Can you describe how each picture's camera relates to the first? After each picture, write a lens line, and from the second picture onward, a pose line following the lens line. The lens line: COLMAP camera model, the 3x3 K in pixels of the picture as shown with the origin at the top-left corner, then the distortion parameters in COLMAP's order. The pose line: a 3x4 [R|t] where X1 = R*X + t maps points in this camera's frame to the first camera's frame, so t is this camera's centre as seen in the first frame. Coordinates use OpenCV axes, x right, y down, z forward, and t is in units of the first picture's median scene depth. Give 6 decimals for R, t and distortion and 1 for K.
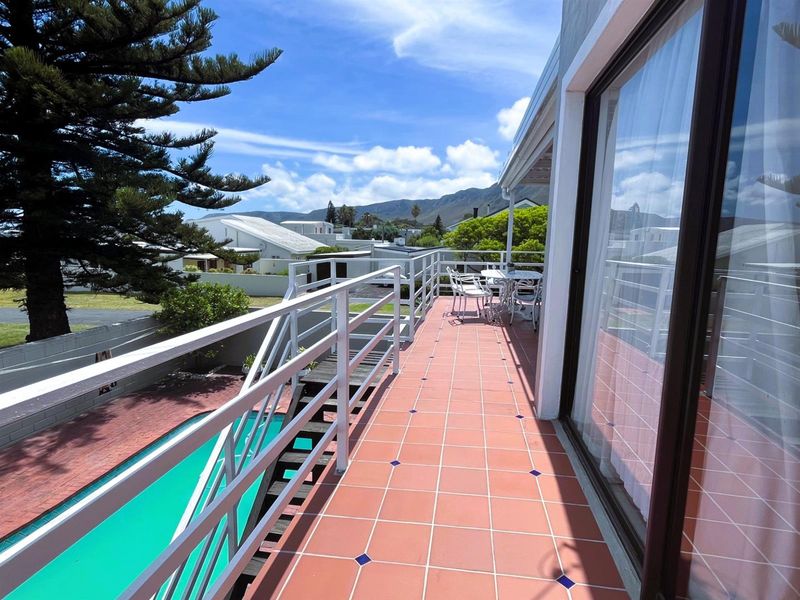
lens RADIAL K [[428.6, 0, 400.0], [0, 428.6, 300.0], [0, 0, 1]] dist [-0.001354, -0.000474]
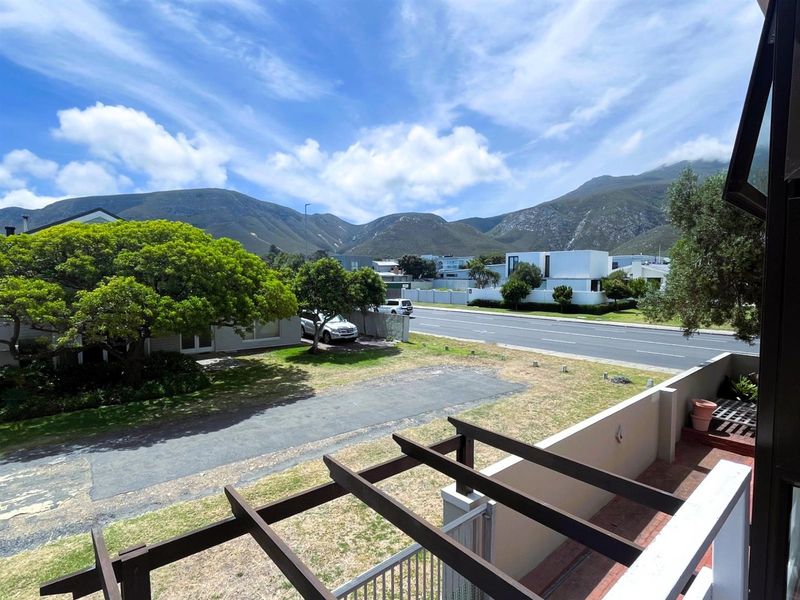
lens RADIAL K [[428.6, 0, 400.0], [0, 428.6, 300.0], [0, 0, 1]] dist [-0.001354, -0.000474]
pose [[0.629484, -0.067658, 0.774062, 0.113653], [0.122212, 0.992424, -0.012641, -0.065646], [-0.767343, 0.102557, 0.632983, 0.410895]]
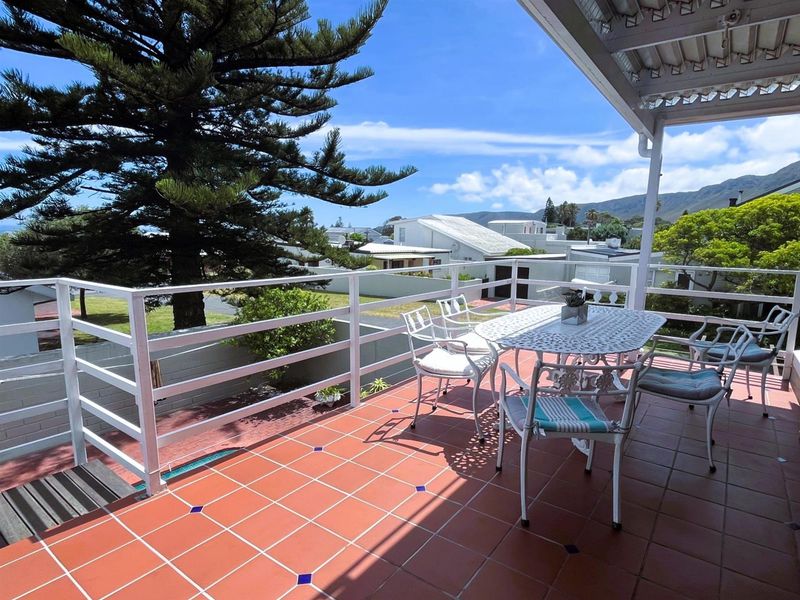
lens RADIAL K [[447.6, 0, 415.9], [0, 447.6, 308.6], [0, 0, 1]] dist [0.000704, -0.000841]
pose [[0.898069, 0.069088, -0.434396, 0.098249], [-0.064193, 0.997600, 0.025949, -0.023099], [0.435146, 0.004582, 0.900348, 0.168275]]
